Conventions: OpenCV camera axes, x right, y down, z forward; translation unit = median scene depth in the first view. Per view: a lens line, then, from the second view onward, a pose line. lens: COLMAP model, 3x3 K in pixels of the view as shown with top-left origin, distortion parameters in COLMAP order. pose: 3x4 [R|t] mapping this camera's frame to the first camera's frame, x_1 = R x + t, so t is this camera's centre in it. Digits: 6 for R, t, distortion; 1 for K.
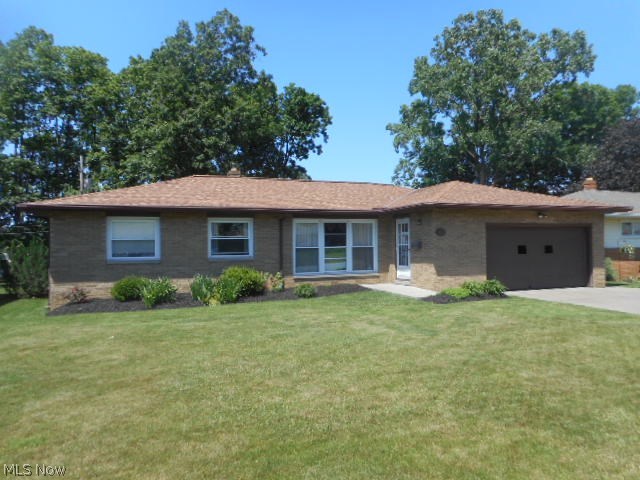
lens RADIAL K [[484.4, 0, 319.4], [0, 484.4, 239.8], [0, 0, 1]] dist [0.006068, -0.001256]
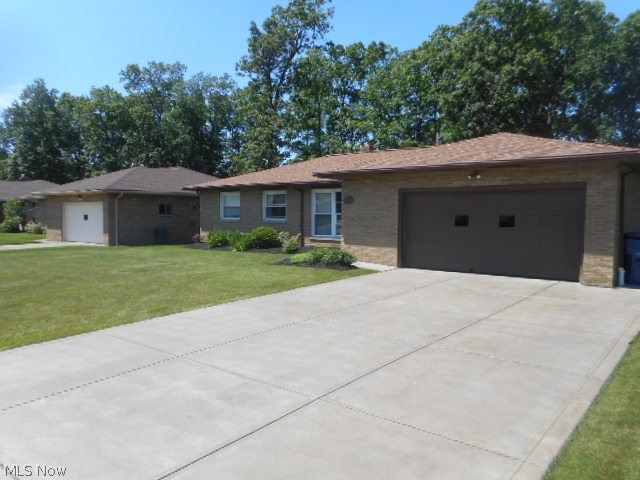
lens RADIAL K [[484.4, 0, 319.2], [0, 484.4, 240.5], [0, 0, 1]] dist [0.006068, -0.001256]
pose [[0.480976, 0.064357, -0.874368, 1.032089], [0.005780, 0.997048, 0.076567, -0.009442], [0.876715, -0.041881, 0.479184, 0.443765]]
